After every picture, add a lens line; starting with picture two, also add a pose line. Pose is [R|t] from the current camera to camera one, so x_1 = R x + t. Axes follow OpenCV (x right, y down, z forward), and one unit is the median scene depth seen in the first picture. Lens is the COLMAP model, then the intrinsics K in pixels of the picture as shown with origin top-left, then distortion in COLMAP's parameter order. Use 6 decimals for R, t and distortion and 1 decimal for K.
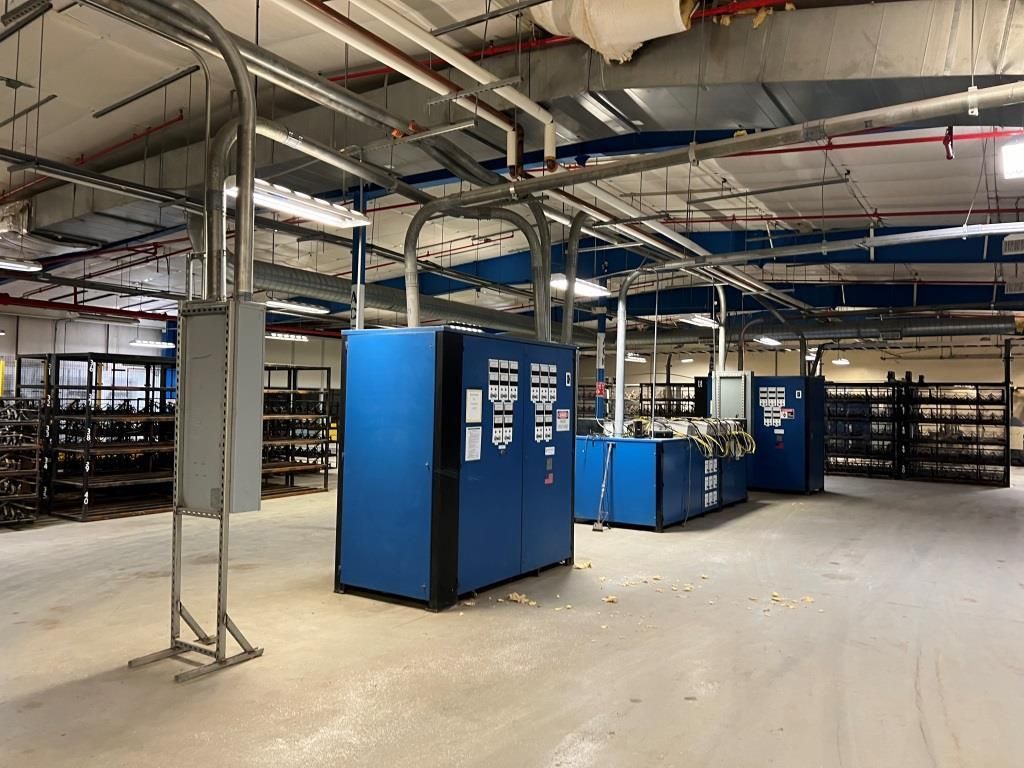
lens RADIAL K [[768.3, 0, 513.0], [0, 768.3, 379.4], [0, 0, 1]] dist [0.059937, -0.071305]
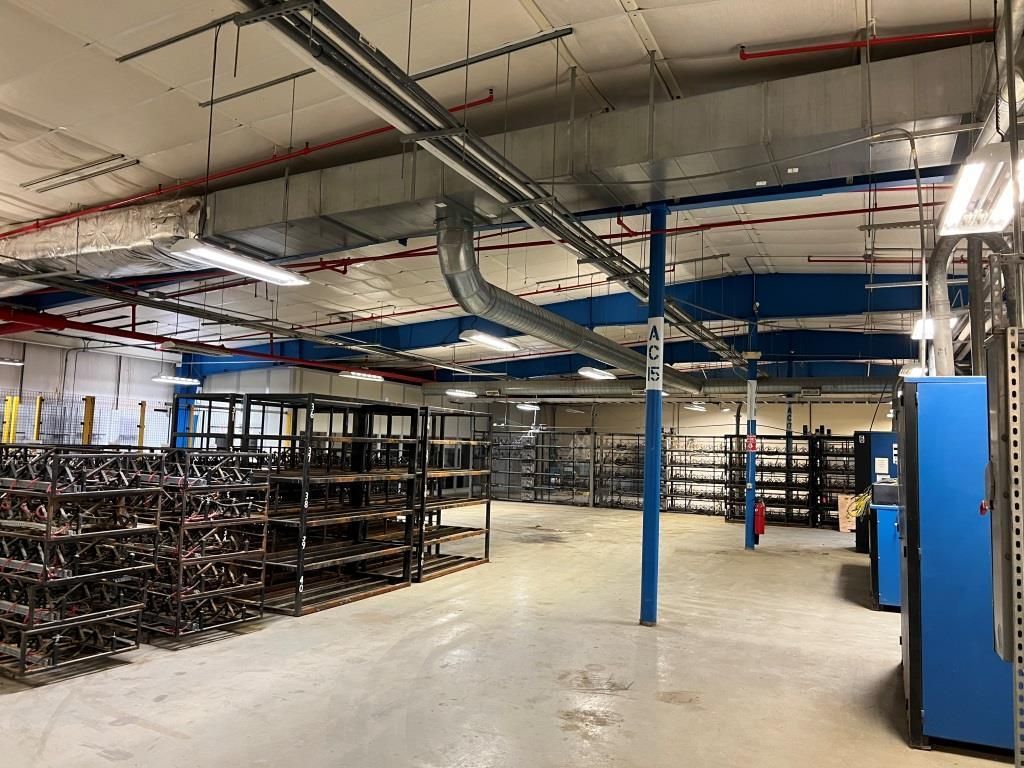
lens RADIAL K [[768.3, 0, 507.0], [0, 768.3, 387.2], [0, 0, 1]] dist [0.059937, -0.071305]
pose [[0.991643, 0.022133, 0.127100, -0.331478], [-0.016440, 0.998821, -0.045670, -0.007015], [-0.127961, 0.043199, 0.990838, 0.155182]]
